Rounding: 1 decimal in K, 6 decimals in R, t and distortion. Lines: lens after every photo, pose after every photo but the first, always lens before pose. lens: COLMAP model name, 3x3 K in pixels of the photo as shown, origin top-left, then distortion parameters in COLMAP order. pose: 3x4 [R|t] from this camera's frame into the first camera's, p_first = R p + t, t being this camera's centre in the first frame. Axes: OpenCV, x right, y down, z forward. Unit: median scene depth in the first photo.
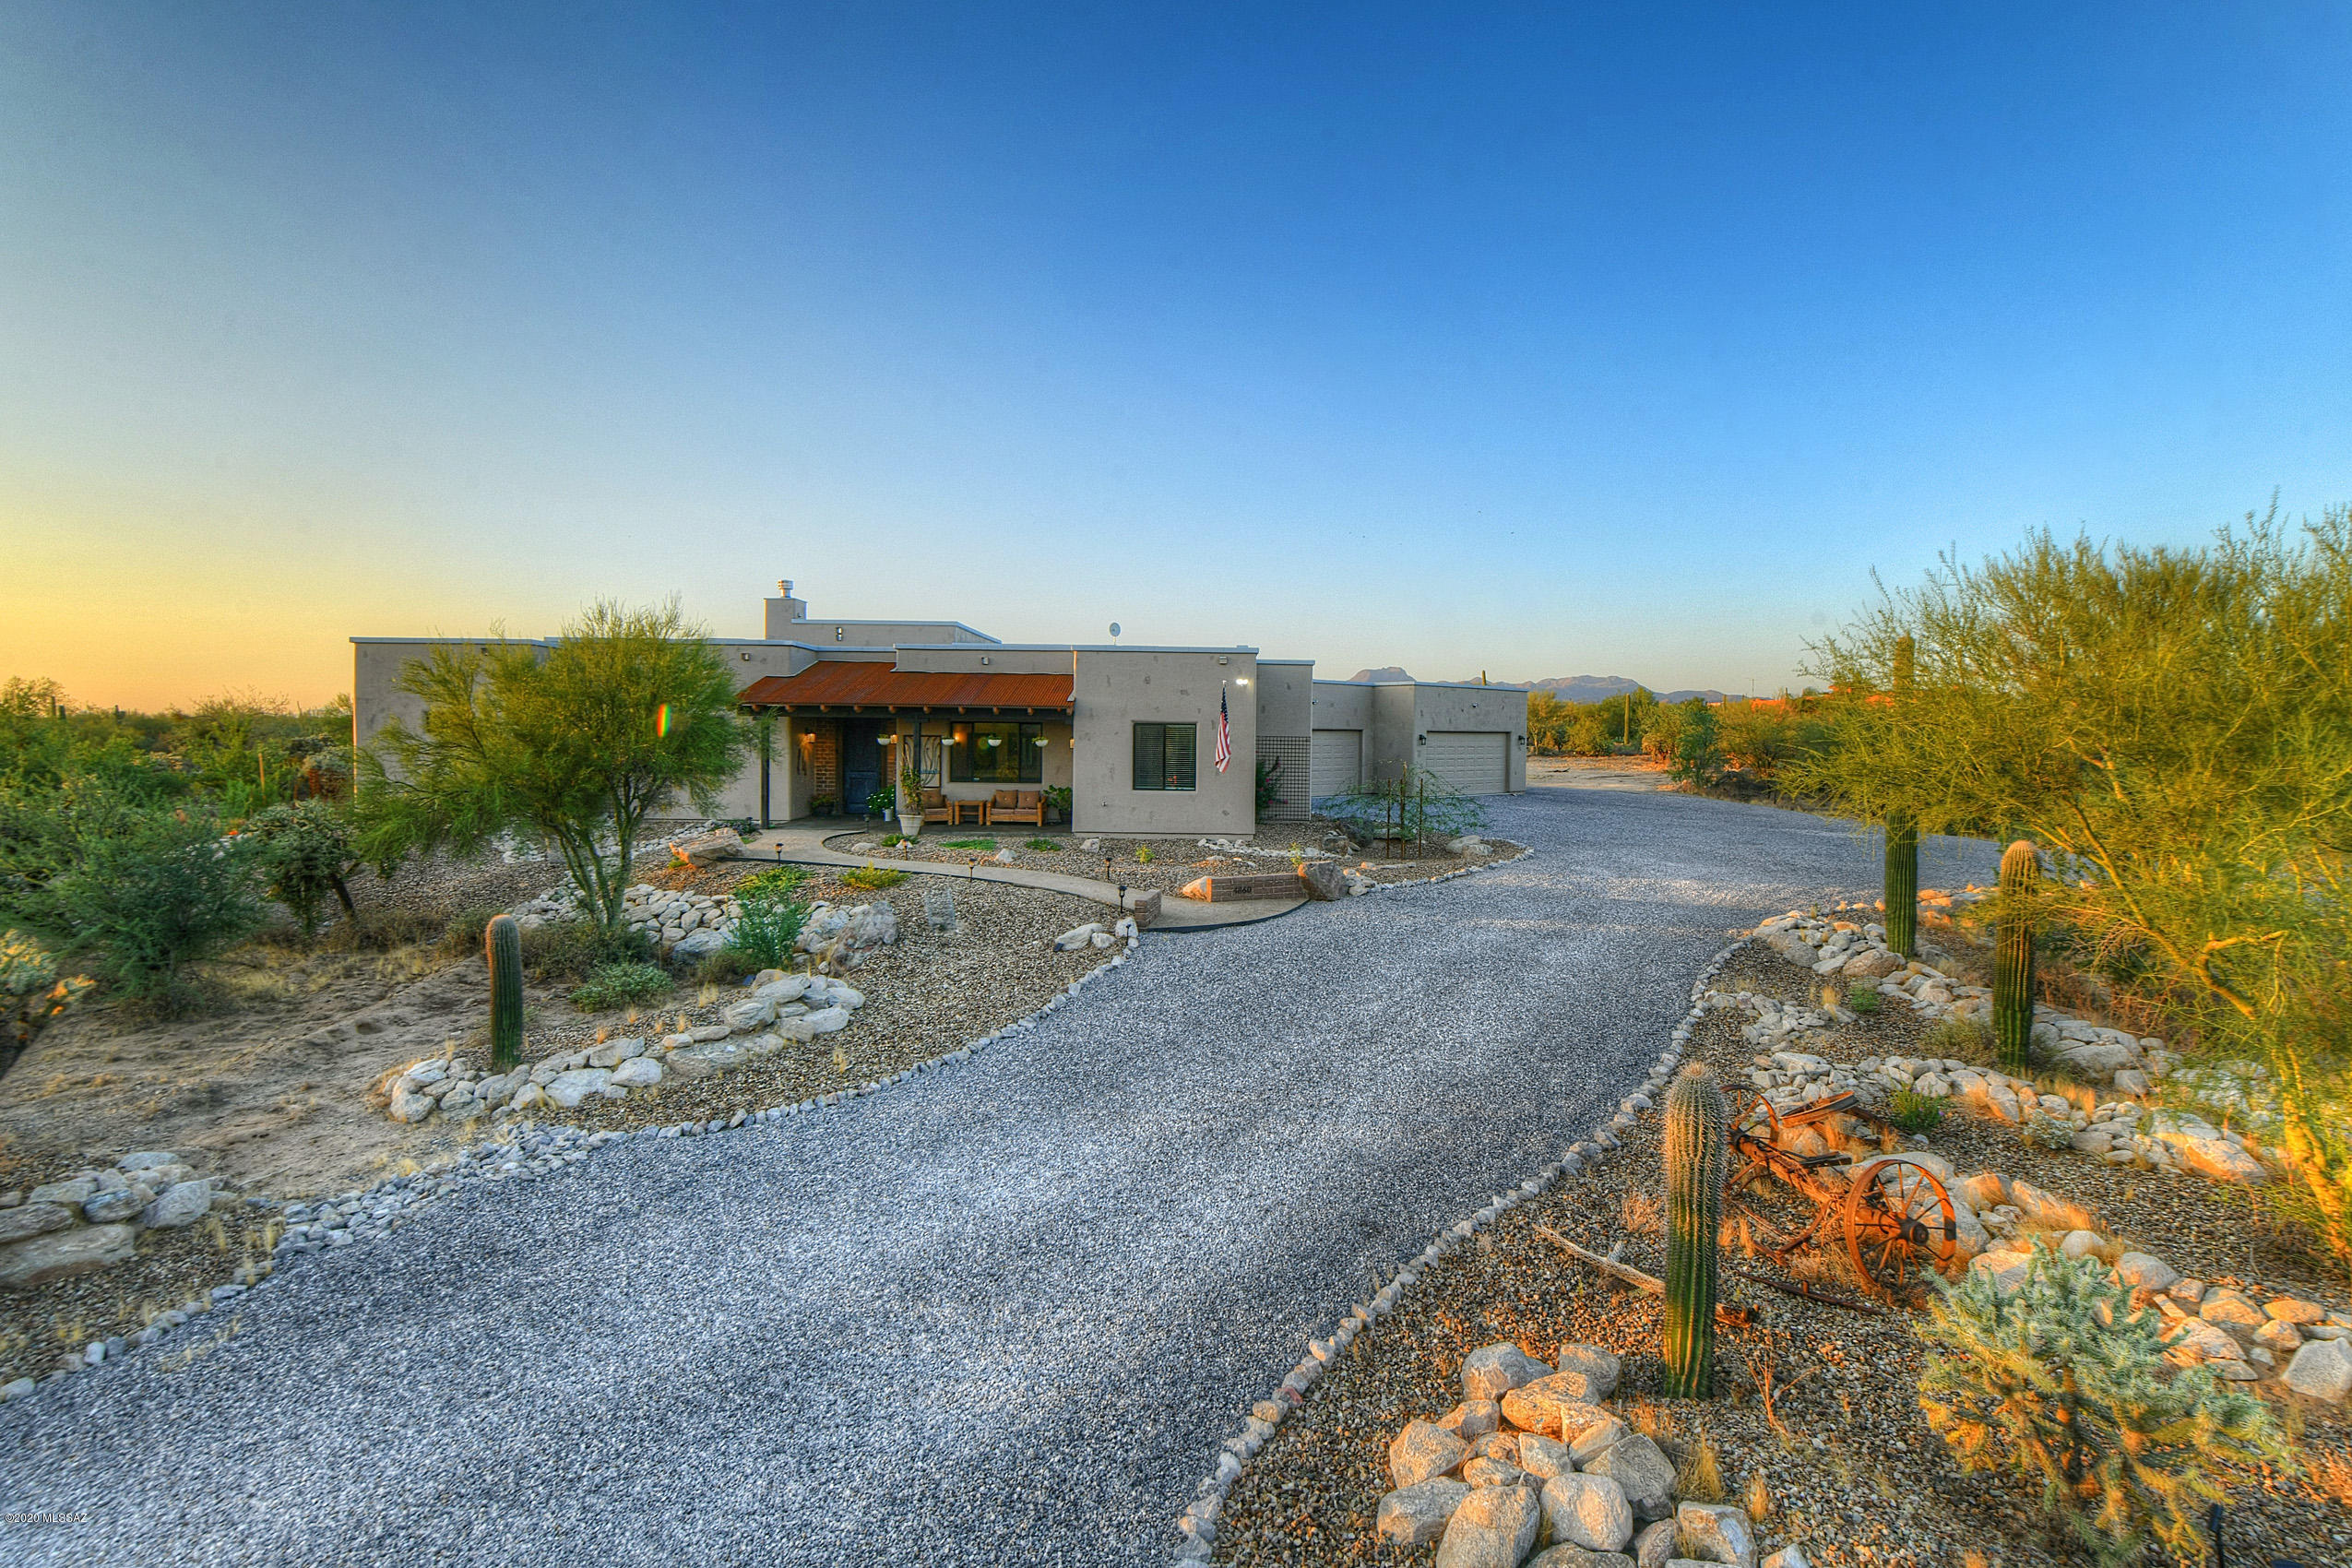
lens RADIAL K [[940.9, 0, 1209.4], [0, 940.9, 747.7], [0, 0, 1]] dist [-0.002749, -0.000287]
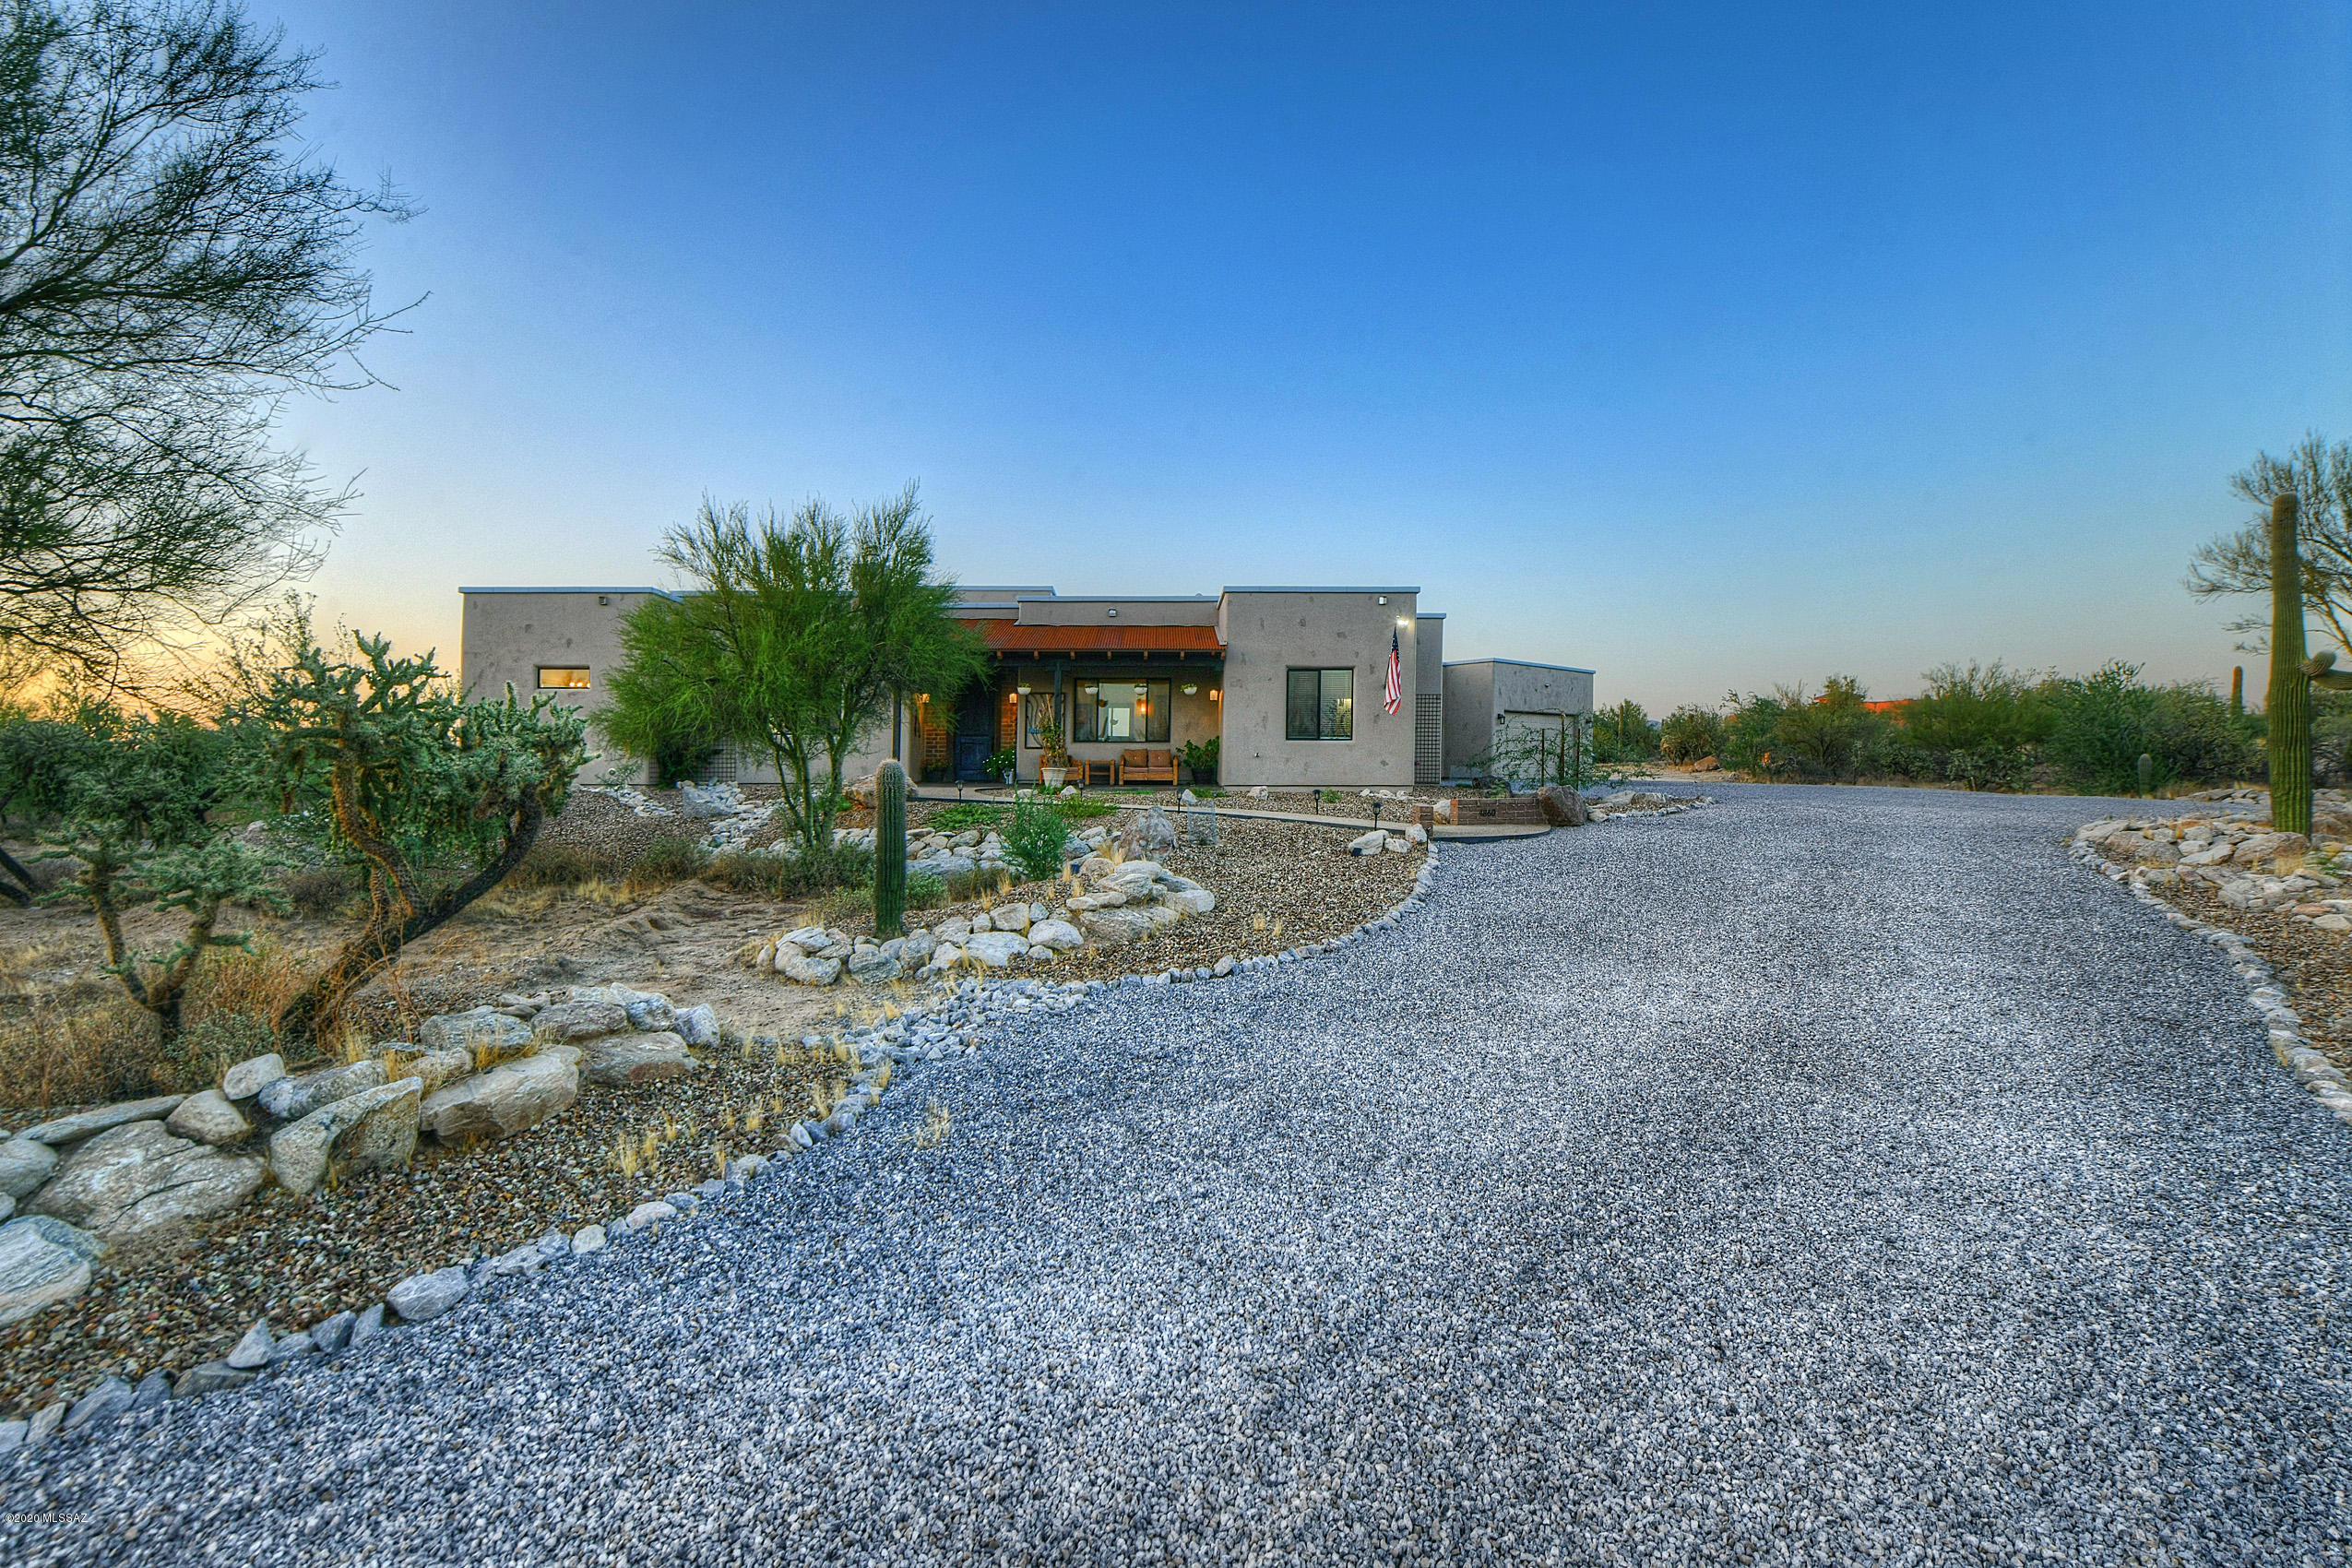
lens RADIAL K [[947.6, 0, 1150.2], [0, 947.6, 757.6], [0, 0, 1]] dist [-0.002341, -0.000264]
pose [[0.999883, -0.013922, 0.006407, -0.228884], [0.014116, 0.999412, -0.031237, 0.092181], [-0.005968, 0.031323, 0.999491, 0.052032]]
